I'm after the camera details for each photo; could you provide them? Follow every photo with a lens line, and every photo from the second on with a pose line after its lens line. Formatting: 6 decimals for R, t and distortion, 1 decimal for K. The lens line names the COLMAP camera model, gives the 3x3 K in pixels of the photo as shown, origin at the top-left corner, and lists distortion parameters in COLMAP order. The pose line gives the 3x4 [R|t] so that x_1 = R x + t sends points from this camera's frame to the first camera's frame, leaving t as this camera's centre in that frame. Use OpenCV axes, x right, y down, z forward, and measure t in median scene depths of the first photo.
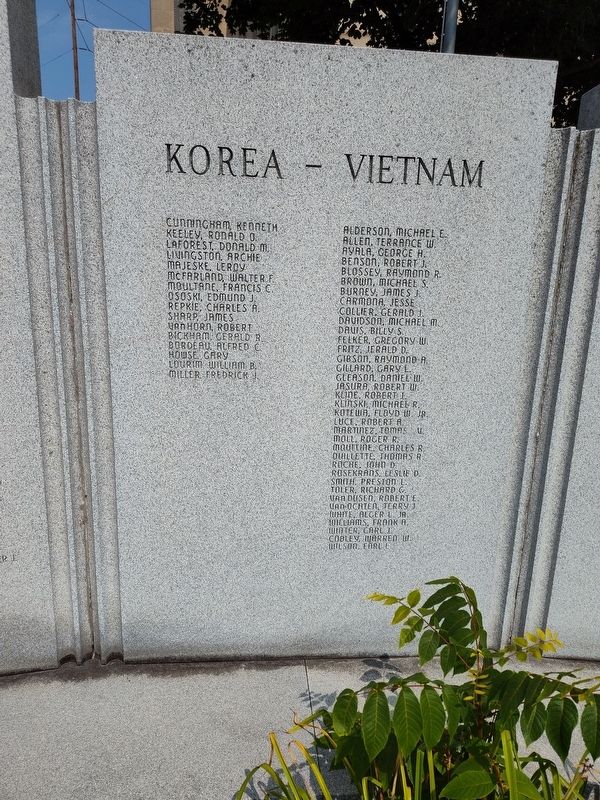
lens RADIAL K [[551.5, 0, 300.0], [0, 551.5, 400.0], [0, 0, 1]] dist [0.071452, -0.106980]
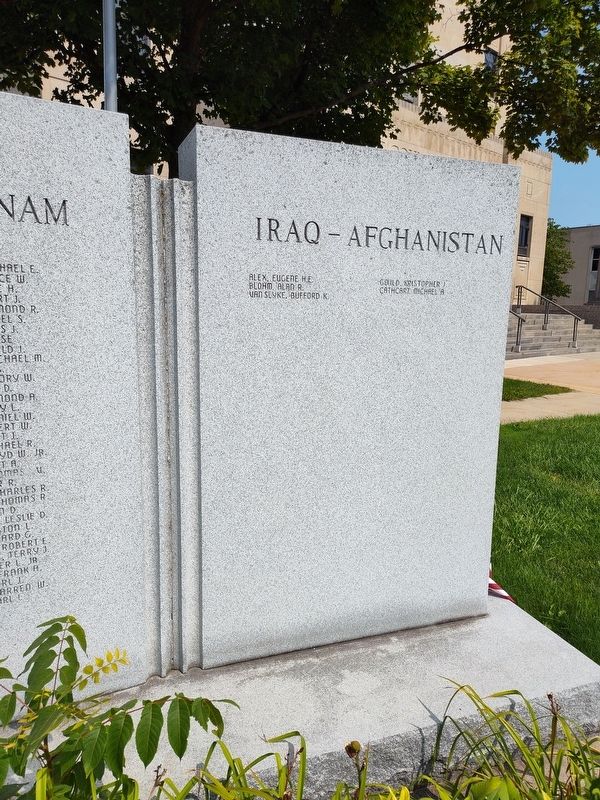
lens RADIAL K [[551.5, 0, 300.0], [0, 551.5, 400.0], [0, 0, 1]] dist [0.071452, -0.106980]
pose [[0.913719, -0.079406, 0.398512, 0.260406], [0.100807, 0.994359, -0.033000, 0.012676], [-0.393643, 0.070326, 0.916569, -0.077779]]
